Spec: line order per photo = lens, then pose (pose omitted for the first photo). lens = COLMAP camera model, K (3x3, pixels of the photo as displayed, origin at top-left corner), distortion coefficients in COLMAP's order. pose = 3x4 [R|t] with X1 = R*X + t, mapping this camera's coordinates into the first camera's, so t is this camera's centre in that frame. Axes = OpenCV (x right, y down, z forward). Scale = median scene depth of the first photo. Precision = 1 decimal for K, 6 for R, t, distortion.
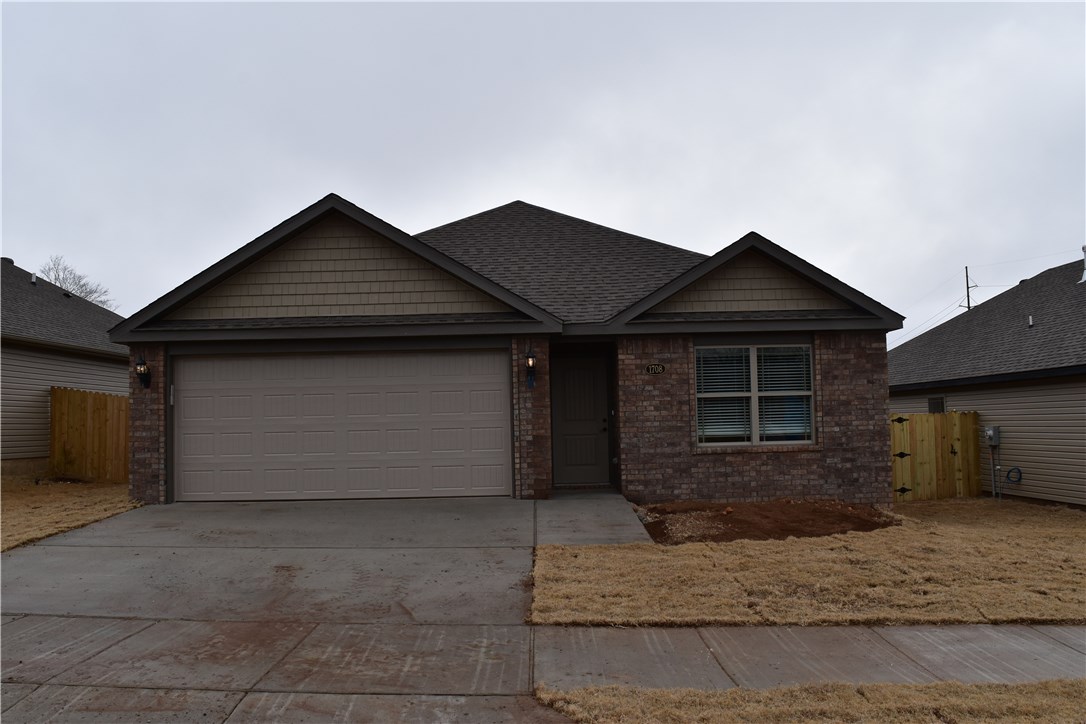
lens RADIAL K [[840.0, 0, 543.0], [0, 840.0, 362.0], [0, 0, 1]] dist [-0.094933, -0.000261]
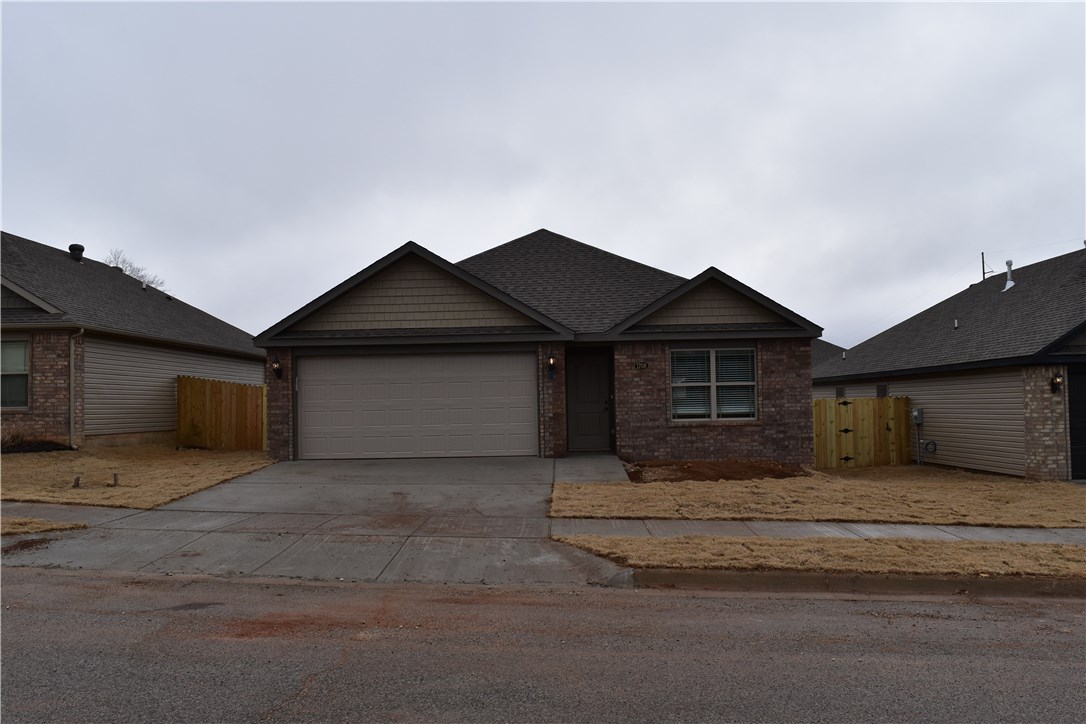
lens RADIAL K [[840.0, 0, 543.0], [0, 840.0, 362.0], [0, 0, 1]] dist [-0.094933, -0.000261]
pose [[0.999578, 0.001727, -0.029009, 0.011636], [-0.001086, 0.999755, 0.022087, -0.029121], [0.029040, -0.022046, 0.999335, -0.406393]]
